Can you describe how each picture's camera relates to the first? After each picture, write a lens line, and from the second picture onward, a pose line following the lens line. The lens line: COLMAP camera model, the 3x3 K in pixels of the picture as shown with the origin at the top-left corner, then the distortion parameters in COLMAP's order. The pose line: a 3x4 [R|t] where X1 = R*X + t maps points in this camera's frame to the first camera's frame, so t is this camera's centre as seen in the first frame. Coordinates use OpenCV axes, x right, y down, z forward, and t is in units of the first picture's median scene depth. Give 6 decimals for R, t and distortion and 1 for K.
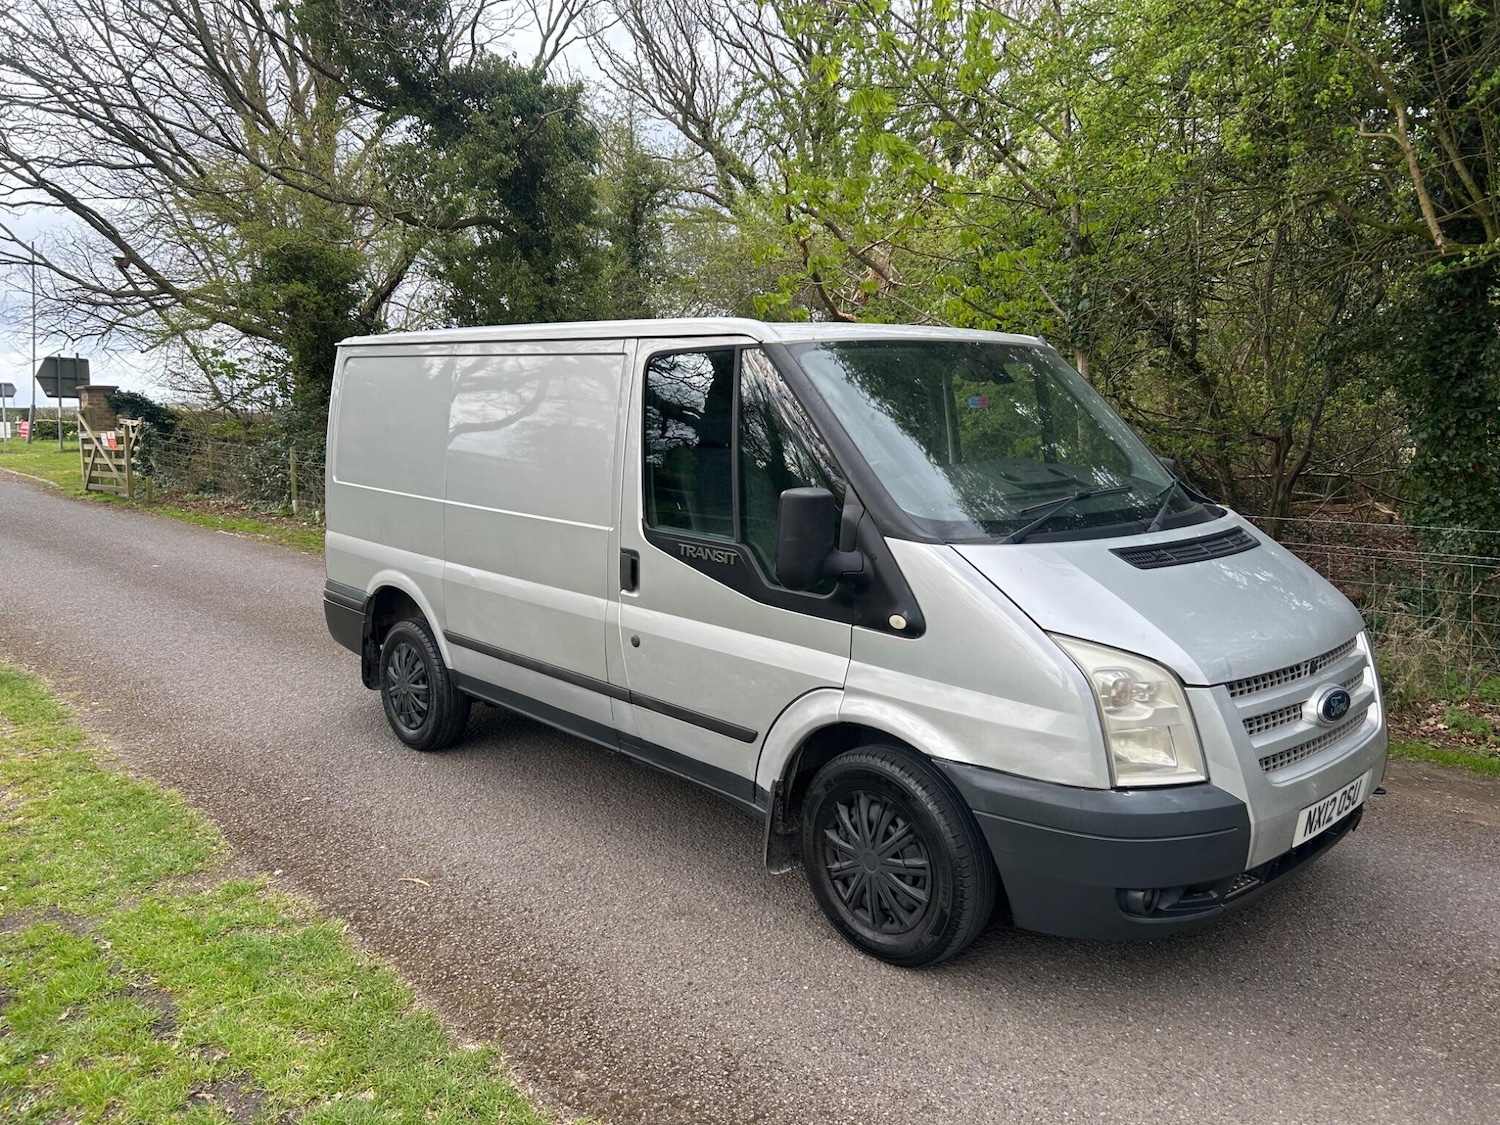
lens RADIAL K [[1146.8, 0, 747.9], [0, 1146.8, 543.2], [0, 0, 1]] dist [0.053553, -0.058353]
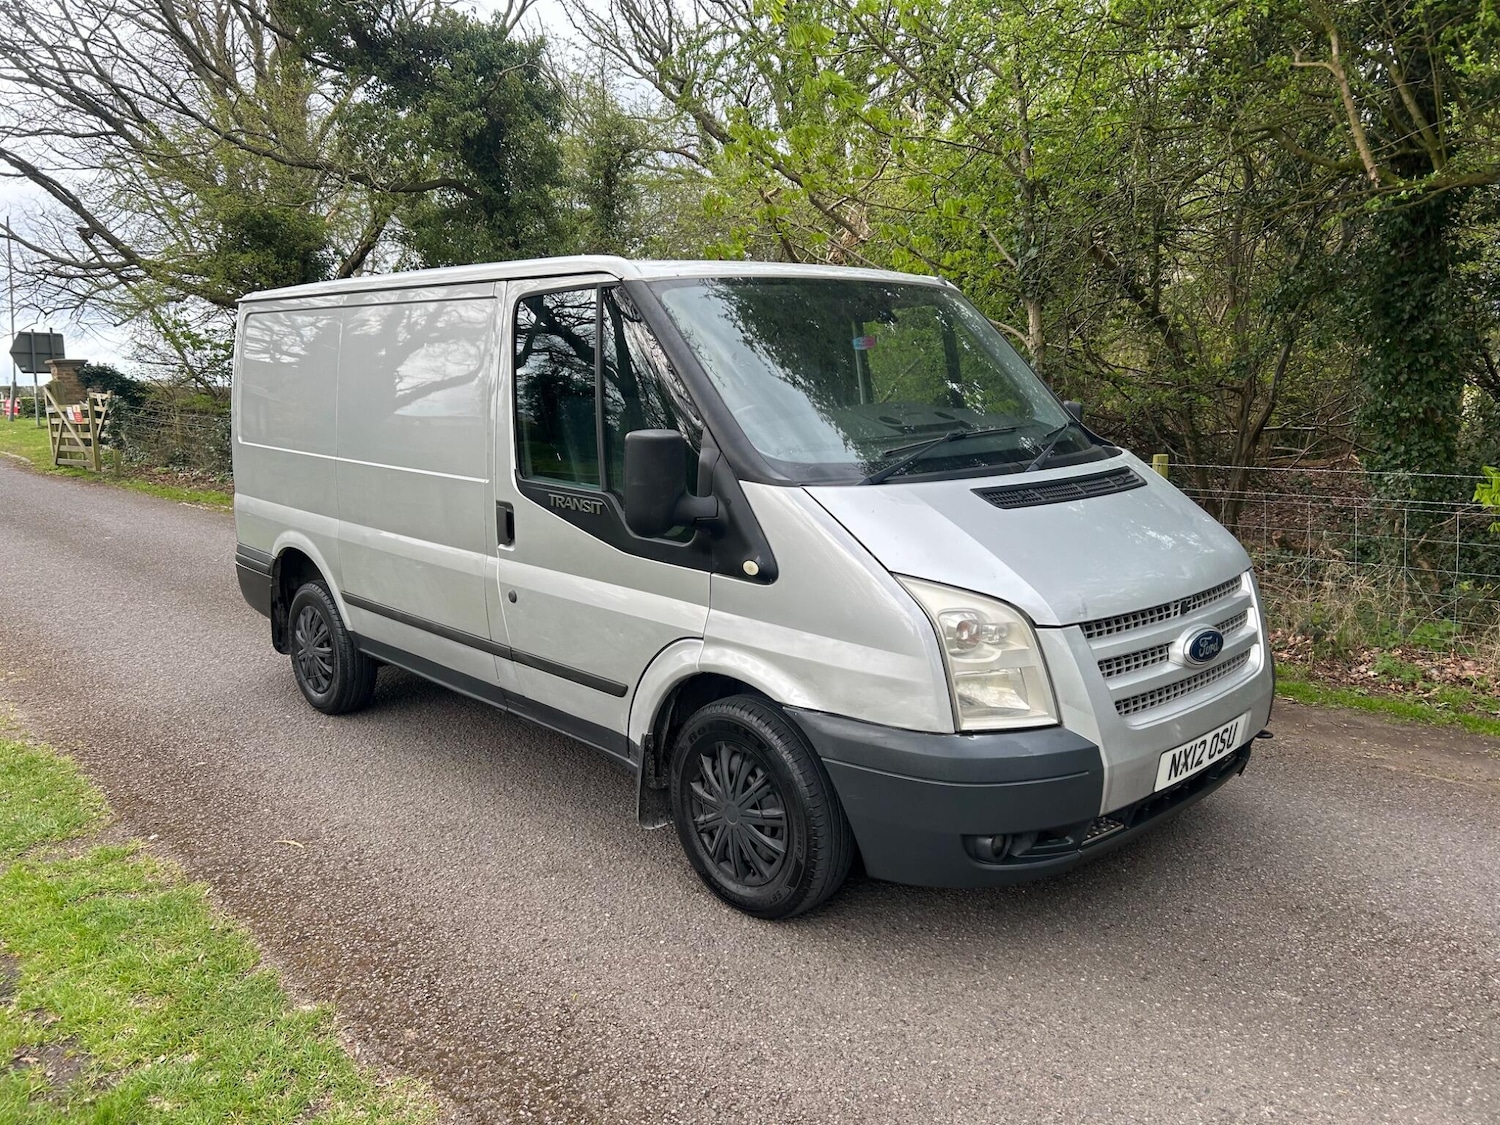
lens RADIAL K [[1144.7, 0, 750.0], [0, 1144.7, 562.5], [0, 0, 1]] dist [0.056393, -0.063168]
pose [[0.999870, -0.016066, -0.000960, 0.110904], [0.016093, 0.998930, 0.043357, 0.019136], [0.000262, -0.043367, 0.999059, 0.033359]]
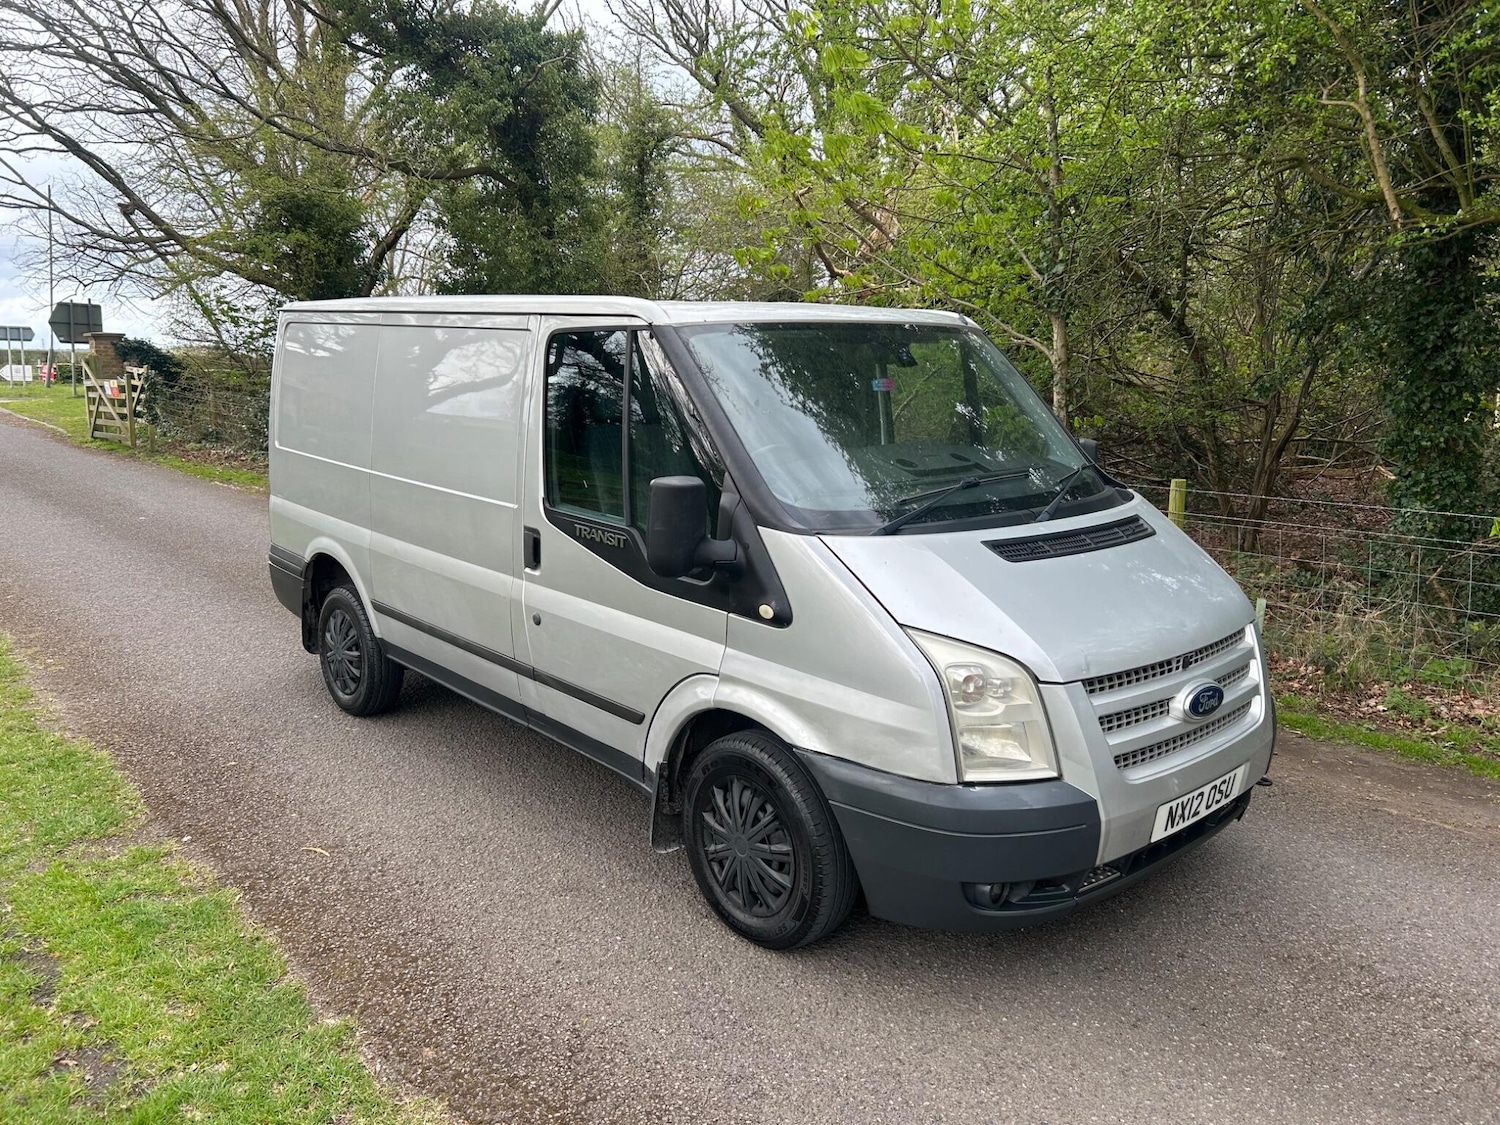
lens RADIAL K [[1146.8, 0, 747.9], [0, 1146.8, 543.2], [0, 0, 1]] dist [0.053553, -0.058353]
pose [[0.999666, 0.014807, -0.021159, 0.114007], [-0.013879, 0.998963, 0.043358, -0.028981], [0.021779, -0.043049, 0.998836, 0.001880]]
